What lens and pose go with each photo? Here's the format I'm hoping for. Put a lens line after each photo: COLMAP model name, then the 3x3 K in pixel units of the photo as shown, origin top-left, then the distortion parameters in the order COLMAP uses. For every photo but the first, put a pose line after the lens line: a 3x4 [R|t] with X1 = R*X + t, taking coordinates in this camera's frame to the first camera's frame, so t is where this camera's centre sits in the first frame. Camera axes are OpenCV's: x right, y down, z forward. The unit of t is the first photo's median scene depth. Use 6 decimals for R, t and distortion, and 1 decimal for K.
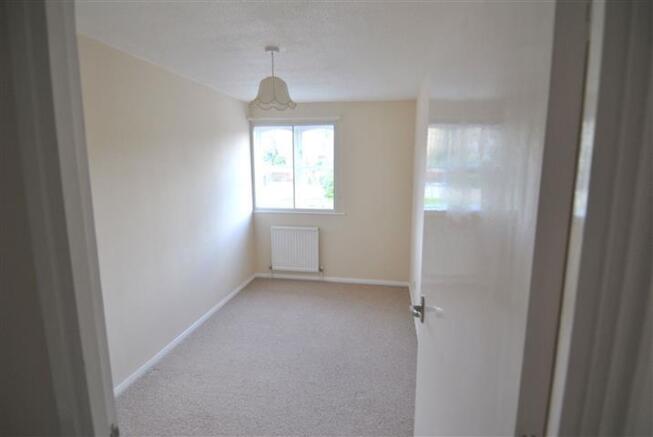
lens RADIAL K [[359.7, 0, 326.5], [0, 359.7, 218.5], [0, 0, 1]] dist [0.000070, -0.000121]
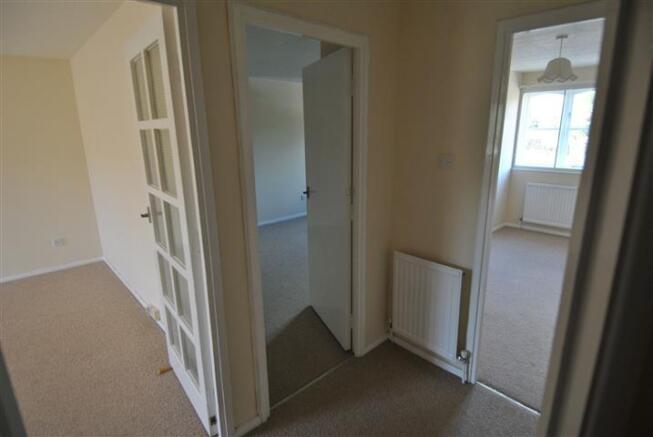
lens RADIAL K [[346.0, 0, 326.5], [0, 346.0, 218.5], [0, 0, 1]] dist [-0.000813, -0.000564]
pose [[0.793956, 0.137442, -0.592237, 0.005110], [-0.080584, 0.989308, 0.121560, 0.054461], [0.602612, -0.048788, 0.796542, -0.267583]]
